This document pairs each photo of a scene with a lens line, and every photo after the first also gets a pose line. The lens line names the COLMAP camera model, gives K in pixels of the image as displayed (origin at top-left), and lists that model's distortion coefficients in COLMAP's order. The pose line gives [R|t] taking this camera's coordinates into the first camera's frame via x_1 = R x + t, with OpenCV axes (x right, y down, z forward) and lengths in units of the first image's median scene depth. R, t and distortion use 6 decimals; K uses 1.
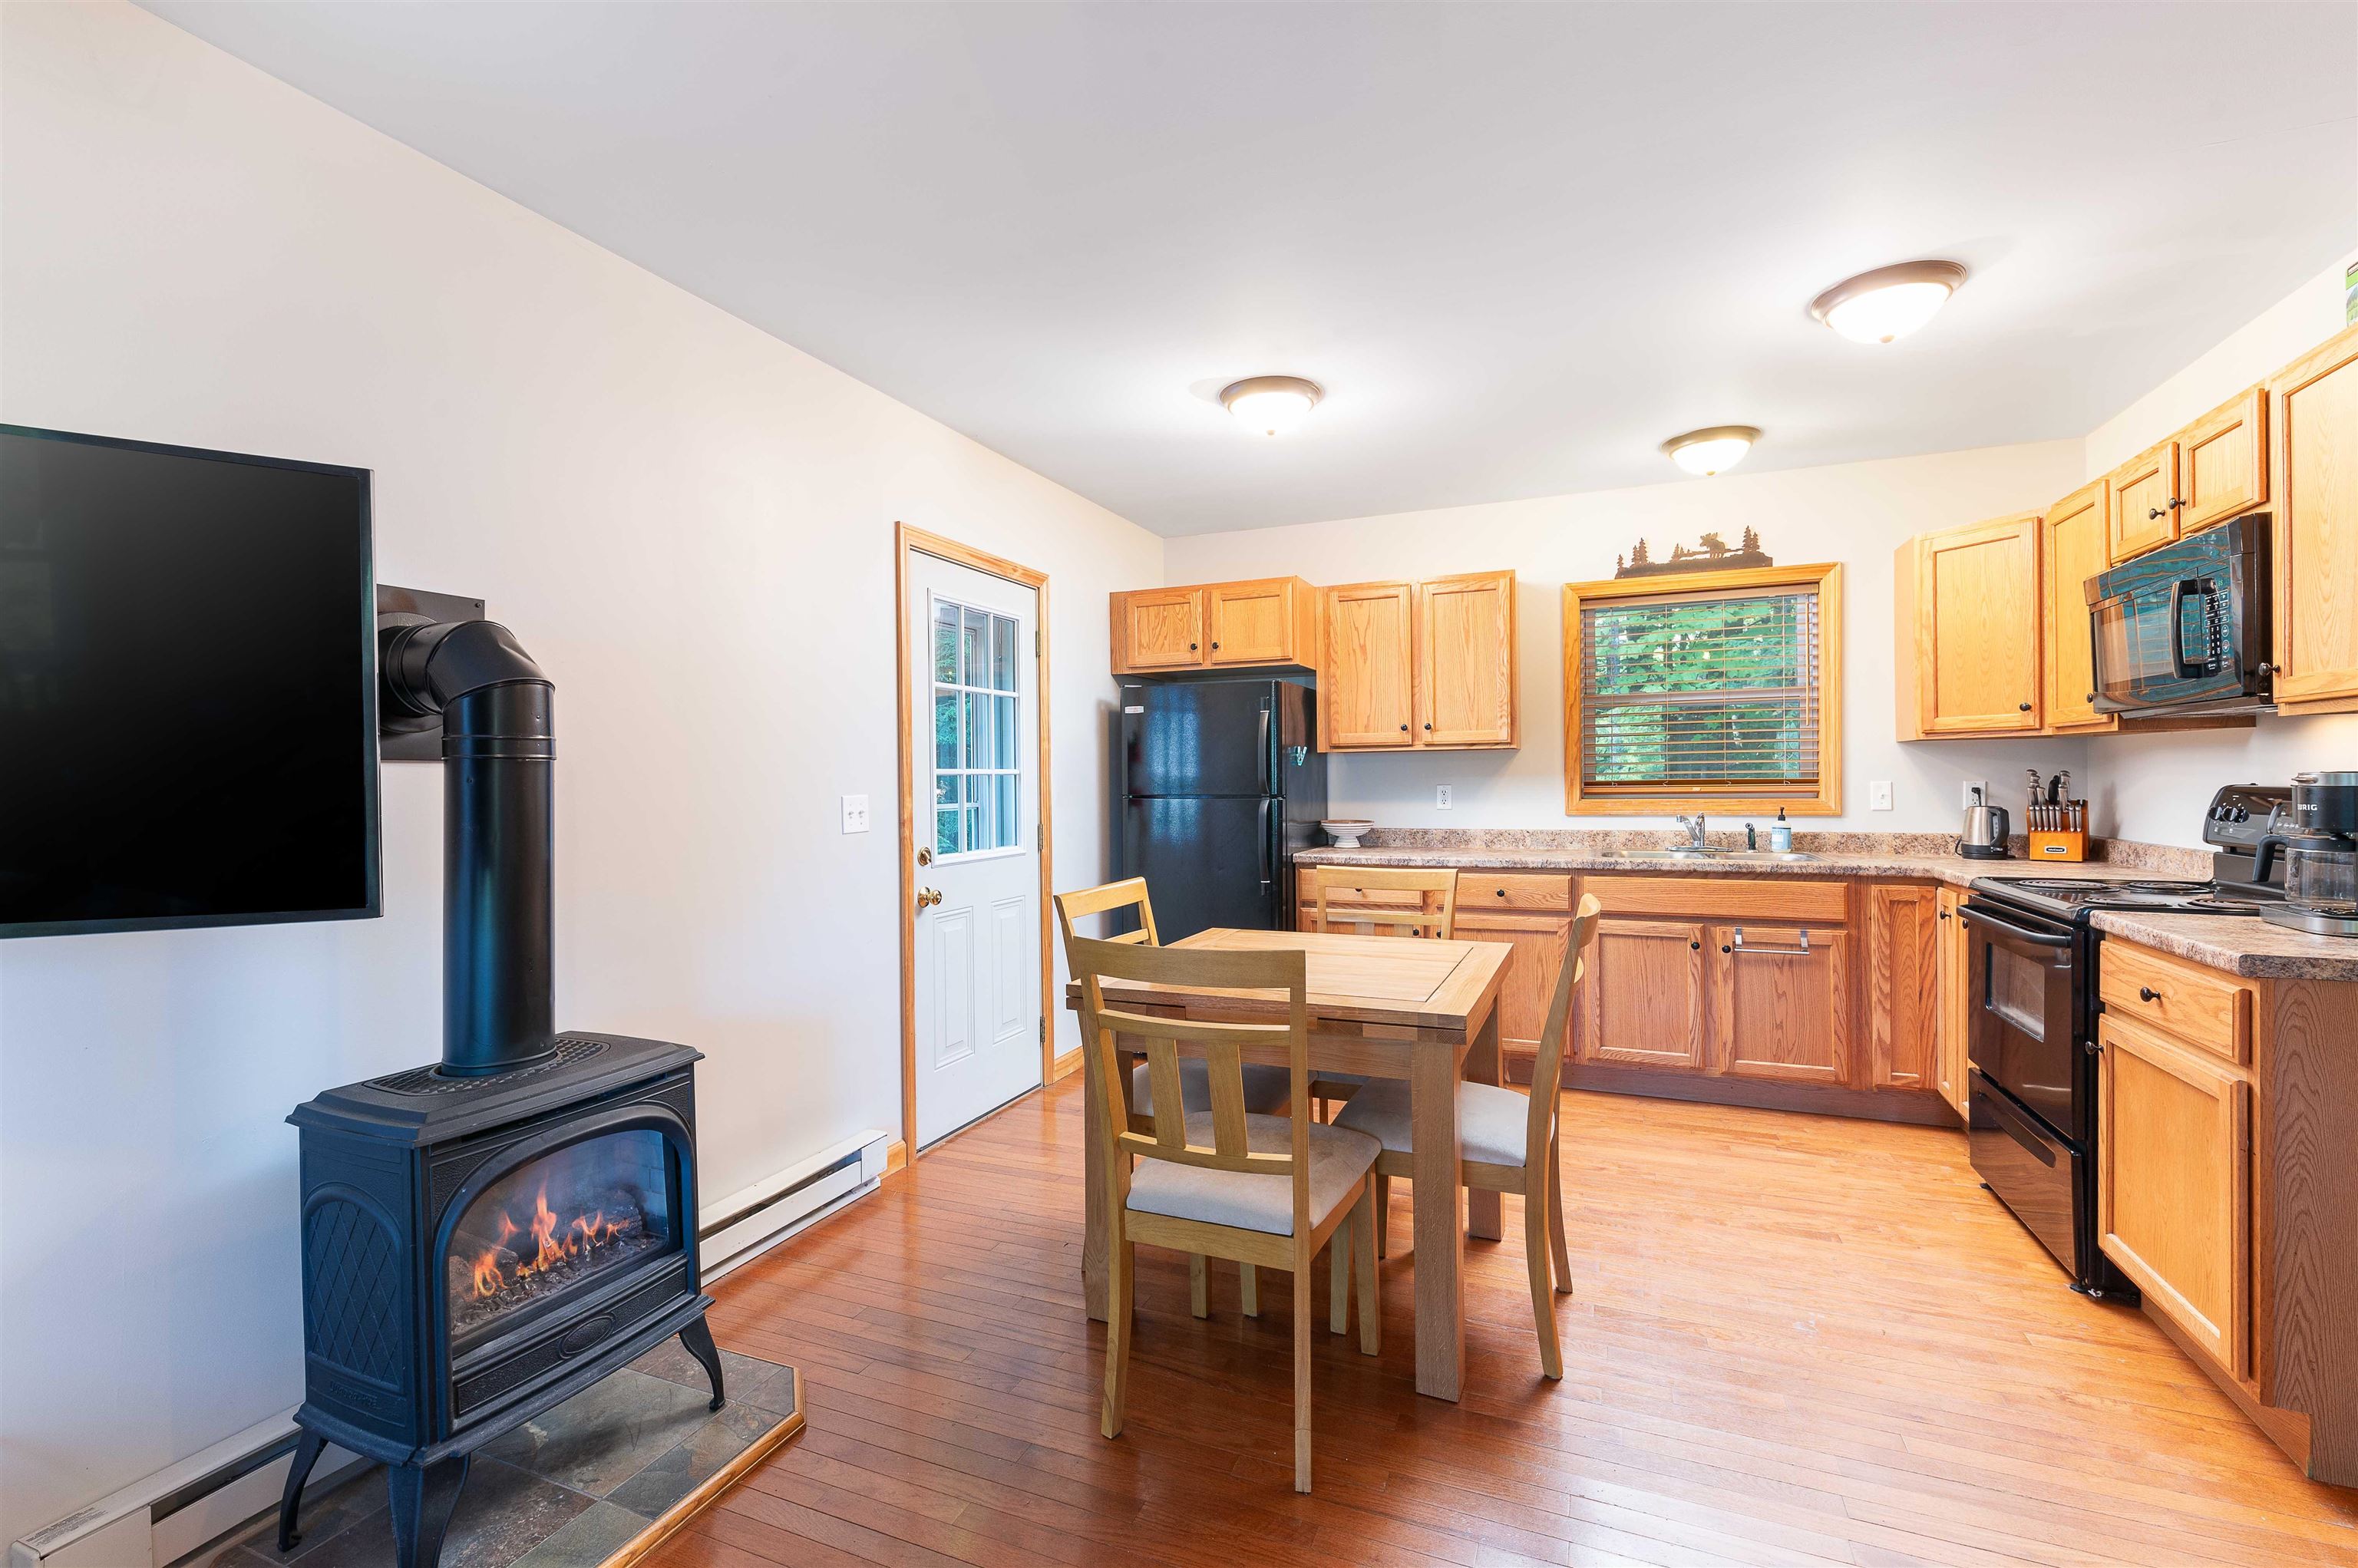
lens RADIAL K [[1020.9, 0, 1183.7], [0, 1020.9, 785.9], [0, 0, 1]] dist [-0.000659, 0.000590]
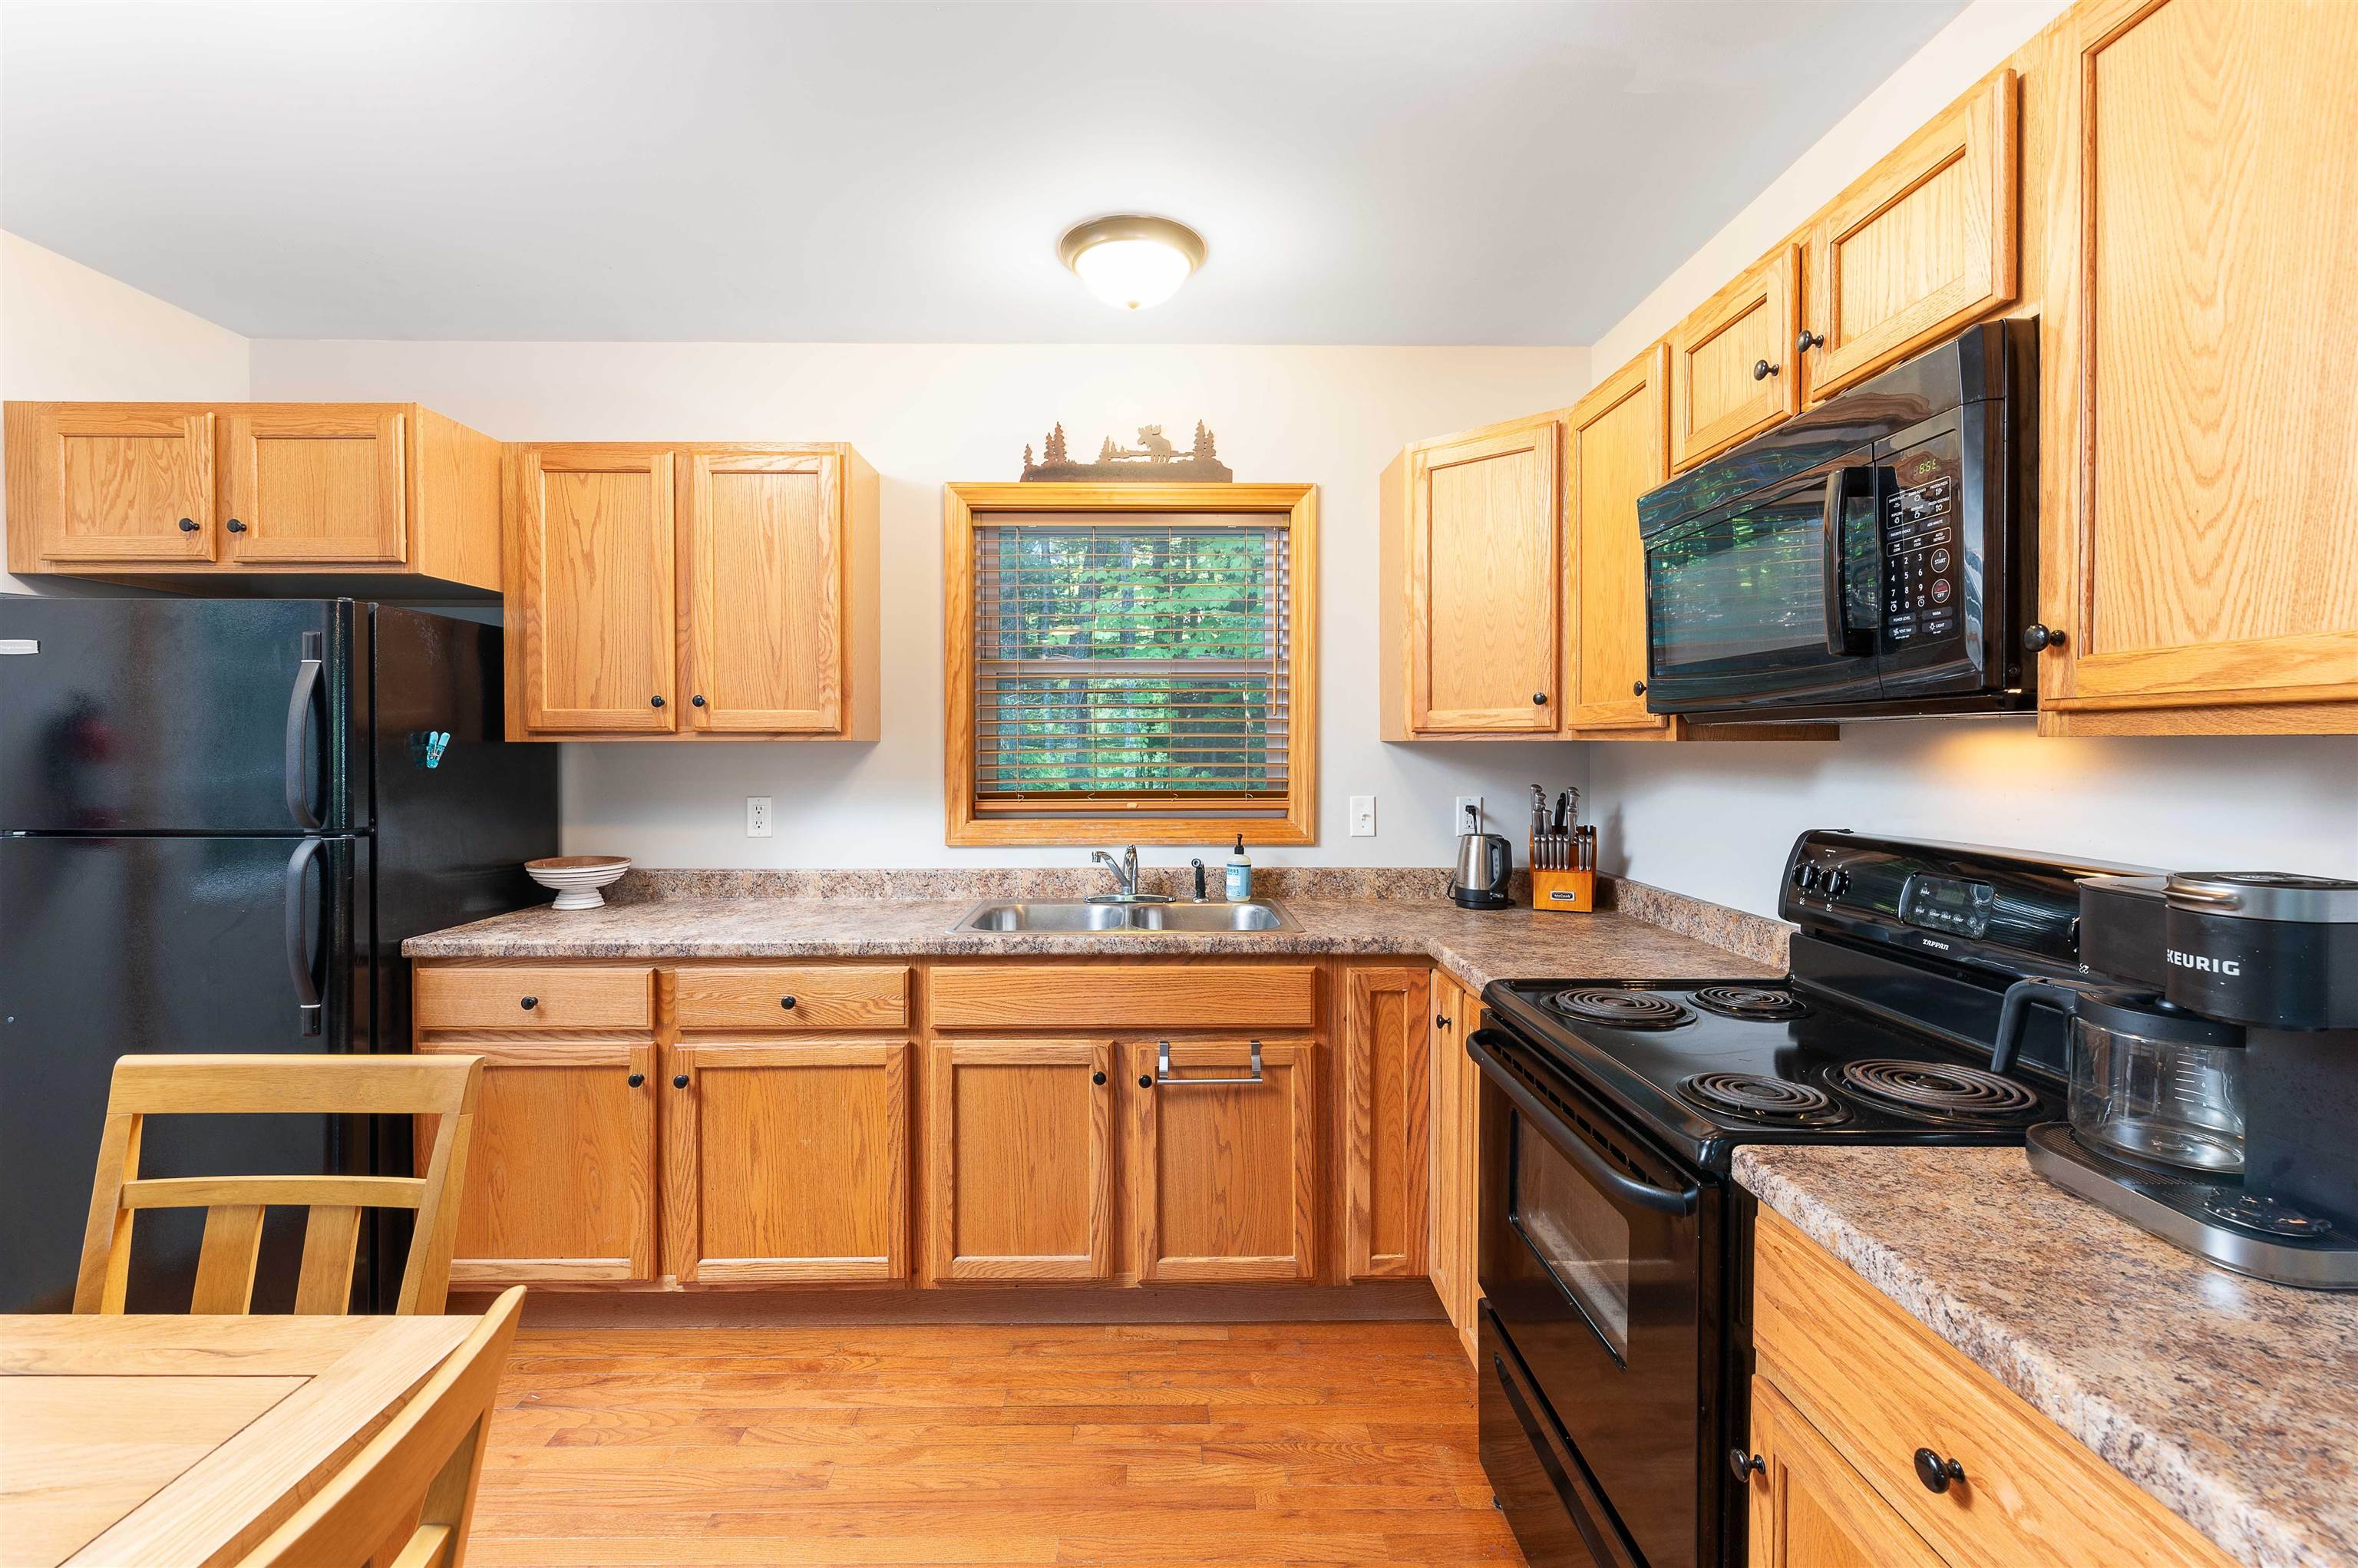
lens RADIAL K [[1020.9, 0, 1166.7], [0, 1020.9, 763.6], [0, 0, 1]] dist [-0.000659, 0.000590]
pose [[0.918402, 0.003764, 0.395630, 0.296255], [-0.006909, 0.999955, 0.006524, -0.033284], [-0.395588, -0.008726, 0.918387, 0.429168]]
